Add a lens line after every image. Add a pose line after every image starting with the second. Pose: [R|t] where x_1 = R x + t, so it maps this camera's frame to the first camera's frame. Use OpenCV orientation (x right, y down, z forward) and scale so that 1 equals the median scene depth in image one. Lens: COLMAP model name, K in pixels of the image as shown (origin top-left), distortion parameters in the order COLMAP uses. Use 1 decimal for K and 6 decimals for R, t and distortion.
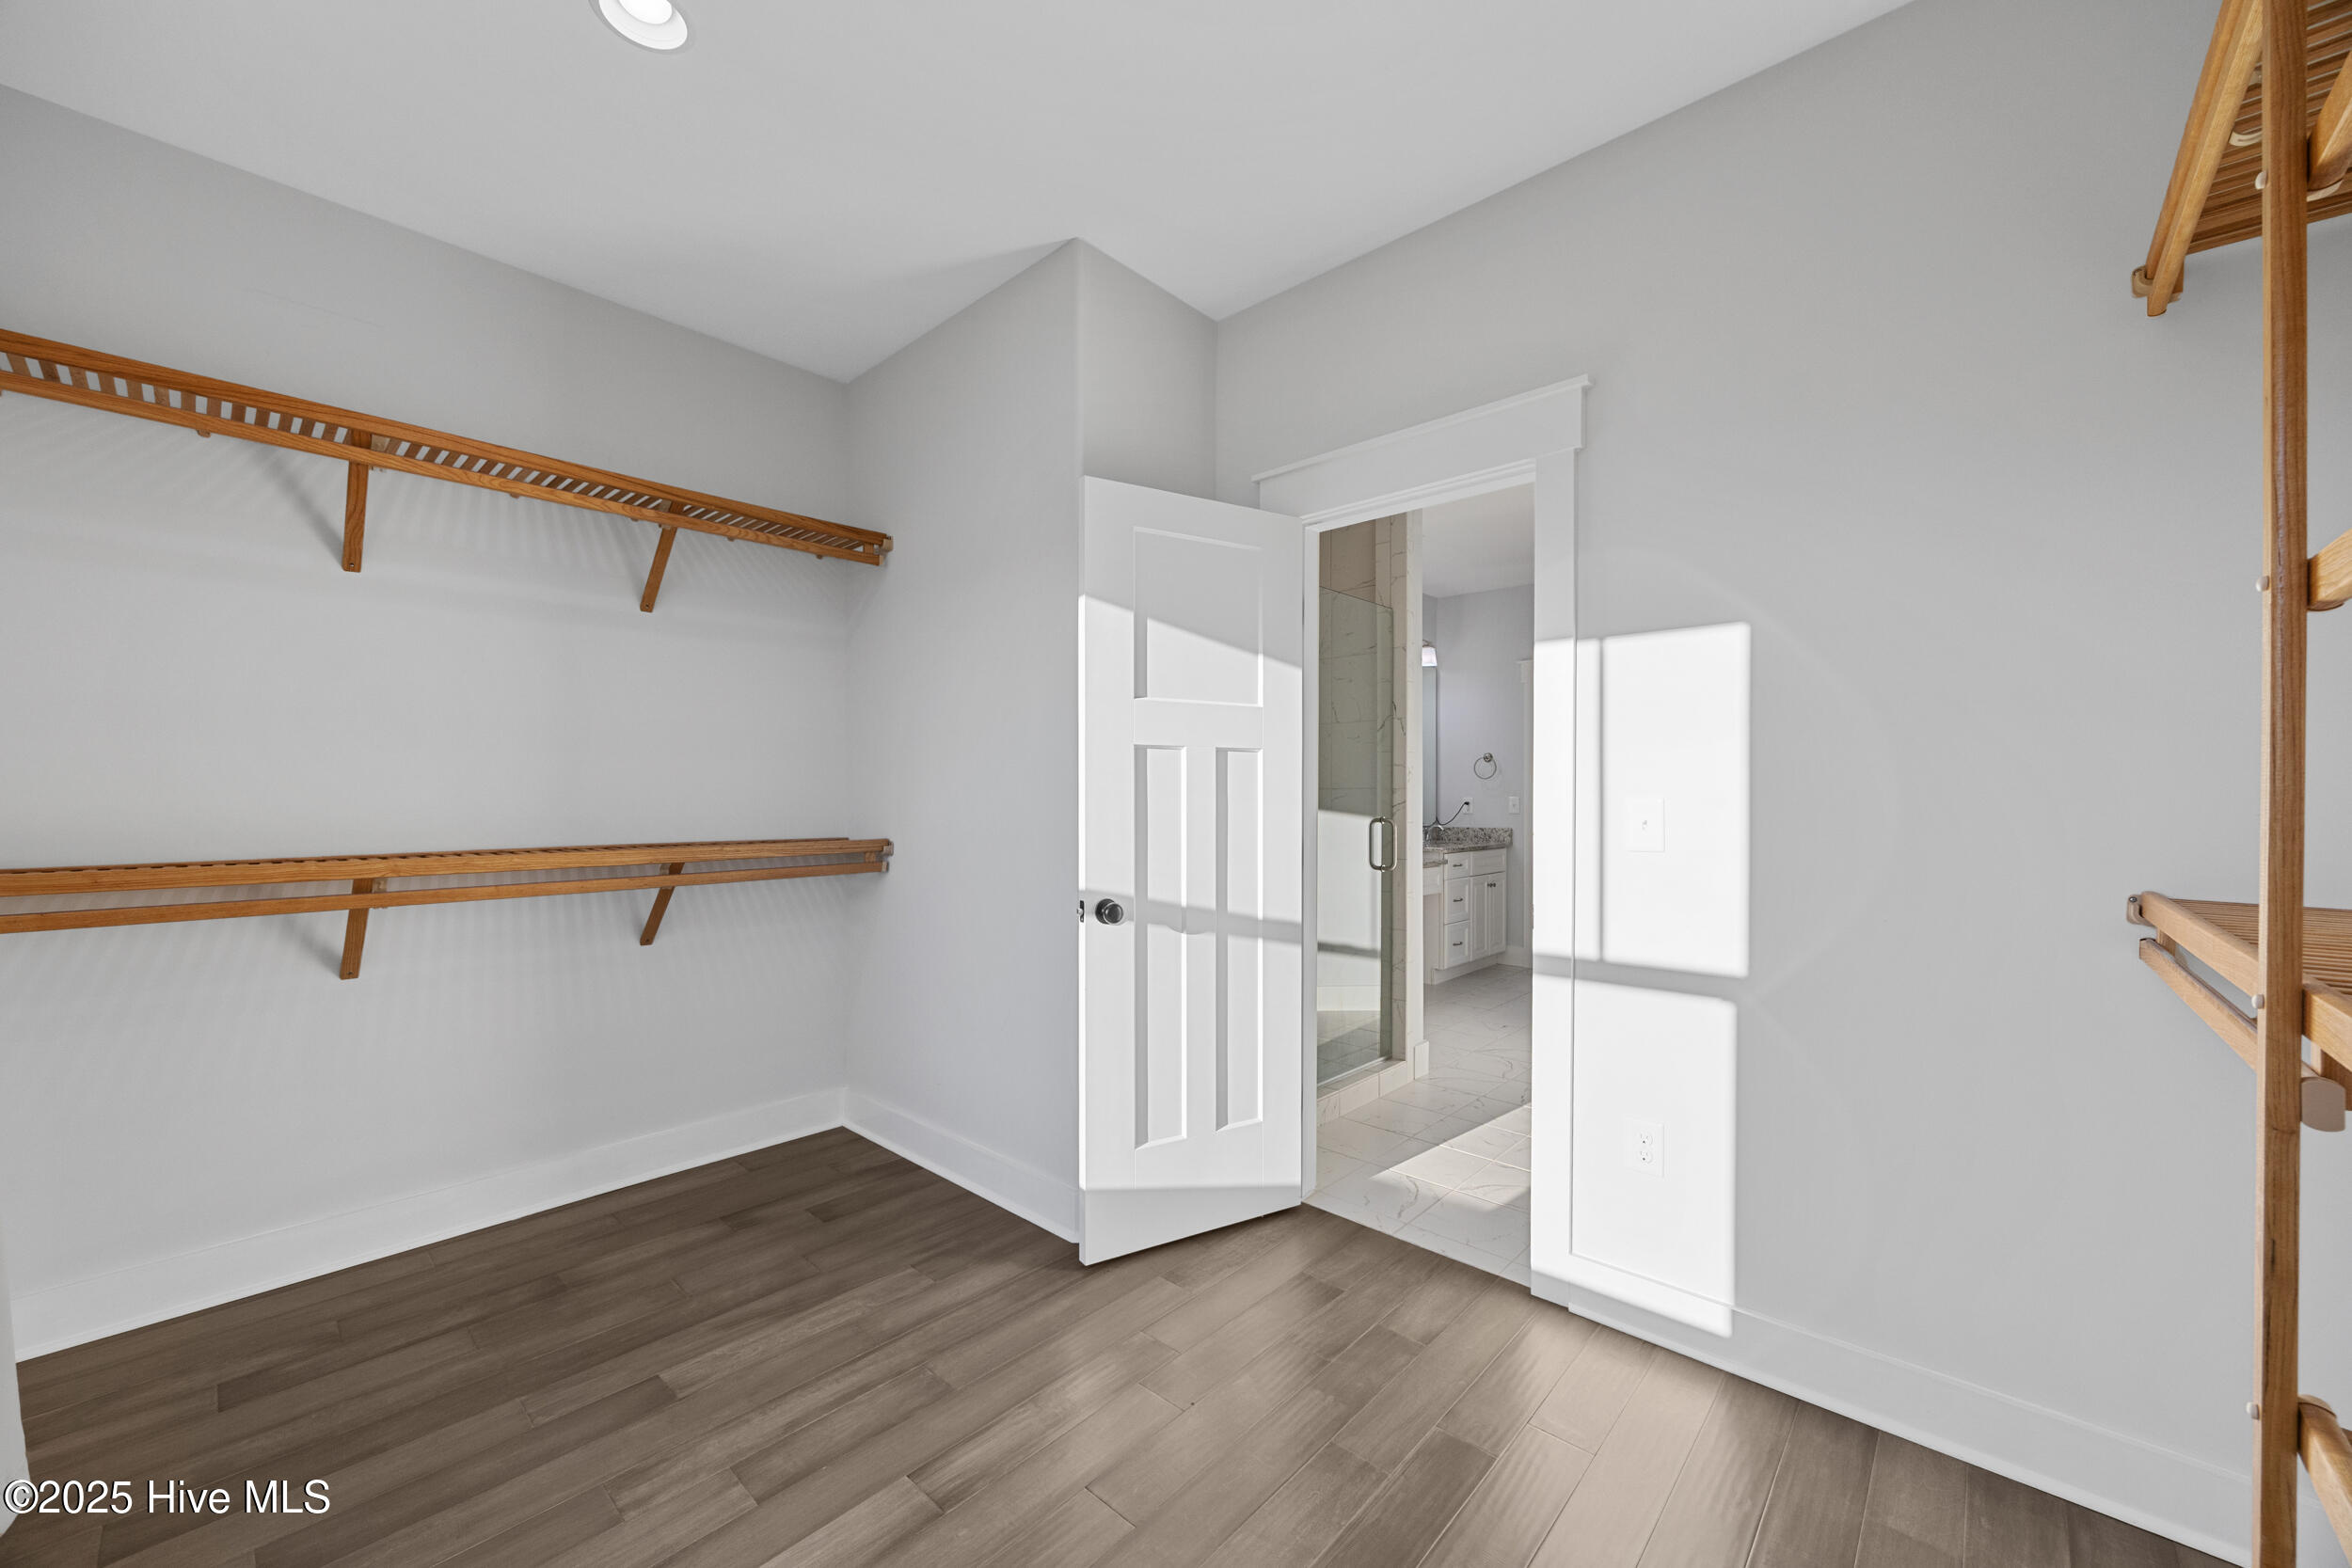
lens RADIAL K [[892.8, 0, 1175.6], [0, 892.8, 793.7], [0, 0, 1]] dist [-0.003791, -0.000246]
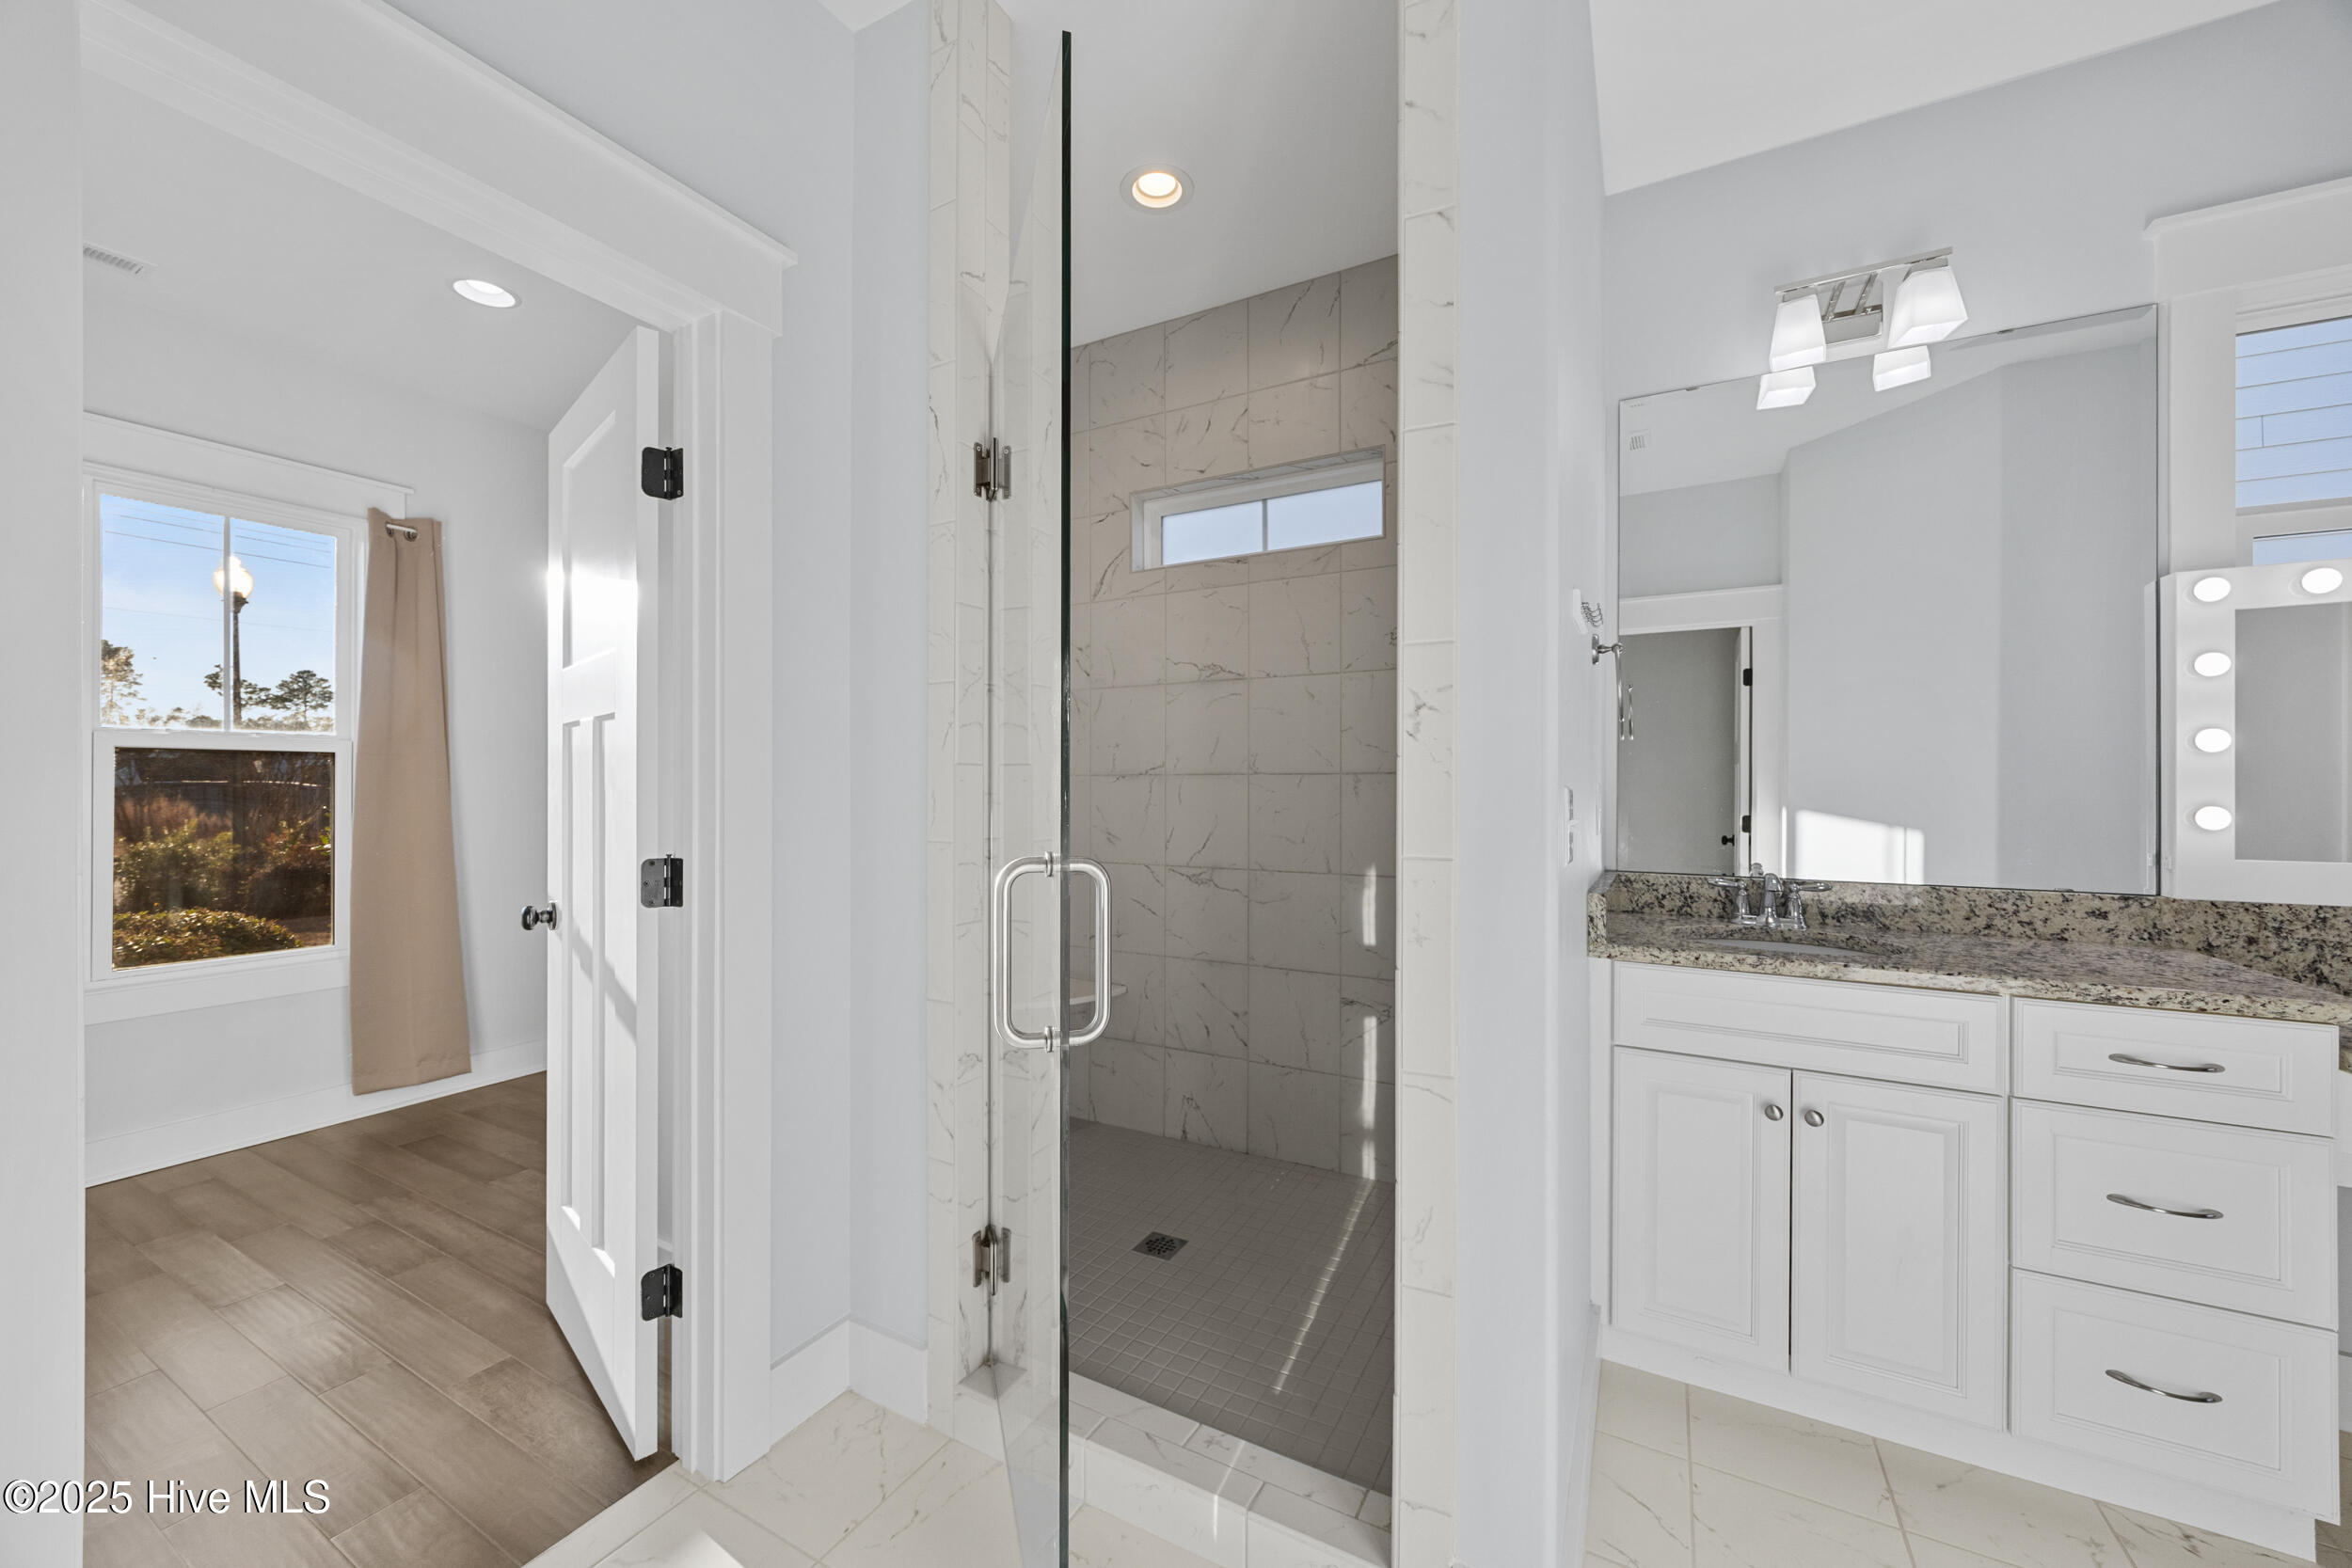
lens RADIAL K [[892.8, 0, 1172.8], [0, 892.8, 787.0], [0, 0, 1]] dist [-0.003791, -0.000246]
pose [[0.235184, -0.003014, -0.971946, 1.230593], [0.003310, 0.999992, -0.002300, 0.019269], [0.971945, -0.002676, 0.235192, 1.851598]]
